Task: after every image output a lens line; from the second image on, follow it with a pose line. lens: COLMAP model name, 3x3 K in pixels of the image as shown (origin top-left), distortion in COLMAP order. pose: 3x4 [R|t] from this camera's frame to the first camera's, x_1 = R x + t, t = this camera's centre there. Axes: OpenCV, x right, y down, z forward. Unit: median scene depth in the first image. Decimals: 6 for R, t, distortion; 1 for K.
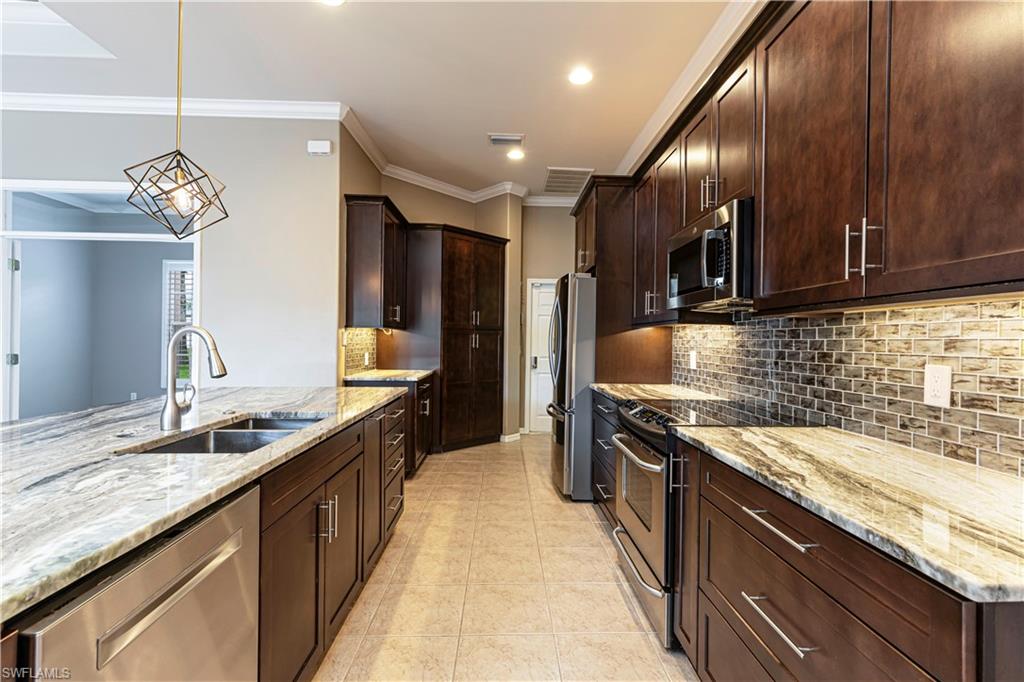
lens RADIAL K [[457.6, 0, 513.2], [0, 457.6, 340.3], [0, 0, 1]] dist [0.011854, -0.003046]
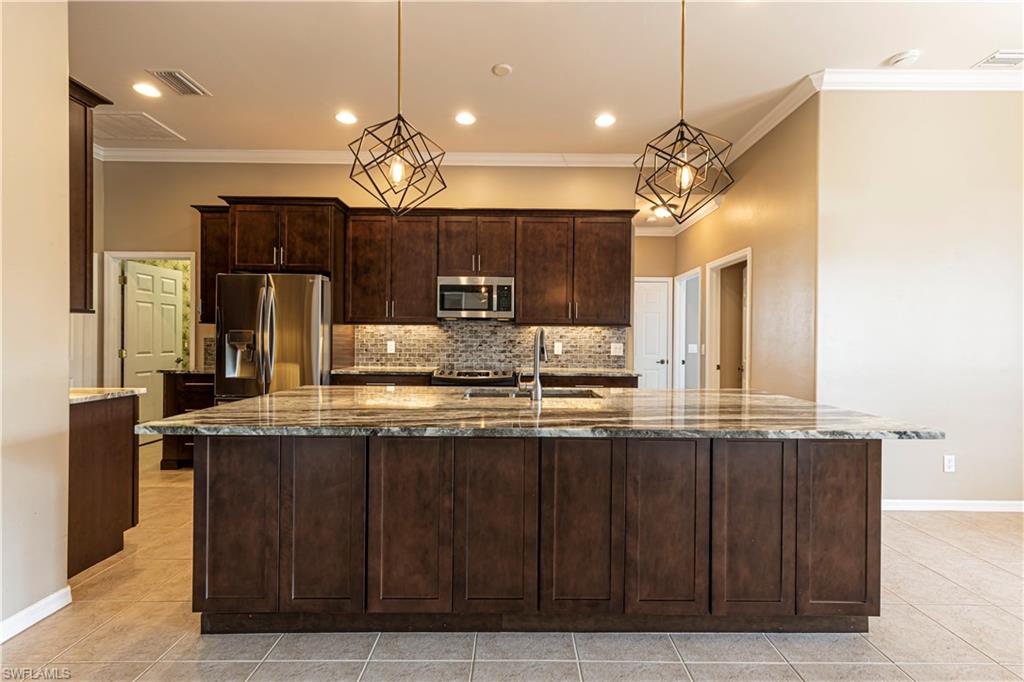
lens RADIAL K [[457.6, 0, 515.4], [0, 457.6, 339.3], [0, 0, 1]] dist [0.011854, -0.003046]
pose [[0.025957, -0.008653, 0.999626, -2.505249], [-0.007209, 0.999935, 0.008843, 0.000194], [-0.999637, -0.007436, 0.025893, 1.202779]]
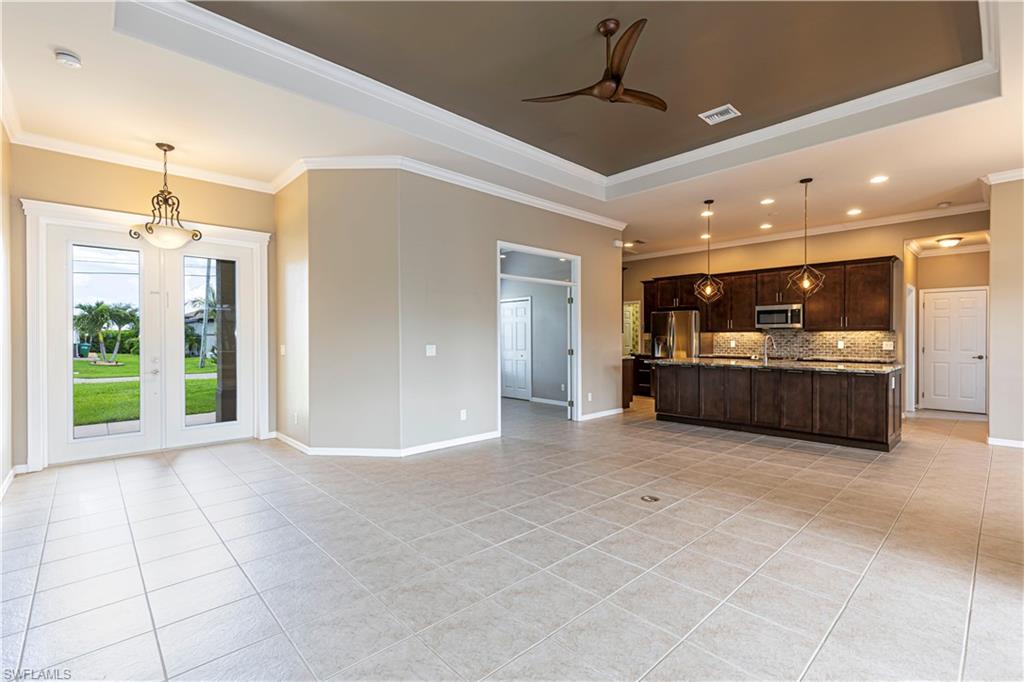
lens RADIAL K [[457.6, 0, 517.2], [0, 457.6, 337.8], [0, 0, 1]] dist [0.011854, -0.003046]
pose [[0.747713, -0.010102, 0.663946, -5.594362], [0.007936, 0.999949, 0.006277, -0.054783], [-0.663975, 0.000576, 0.747754, -0.555879]]
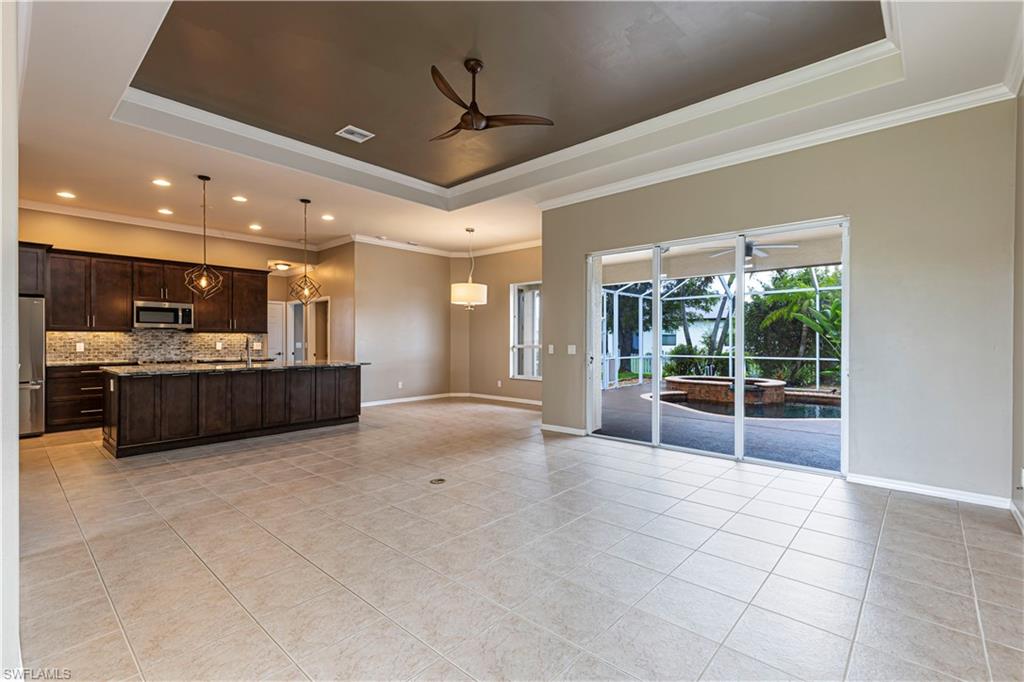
lens RADIAL K [[457.6, 0, 515.5], [0, 457.6, 340.5], [0, 0, 1]] dist [0.011854, -0.003046]
pose [[-0.727845, -0.011389, 0.685648, -5.681326], [-0.007644, 0.999935, 0.008495, -0.051300], [-0.685700, 0.000942, -0.727884, 2.599815]]
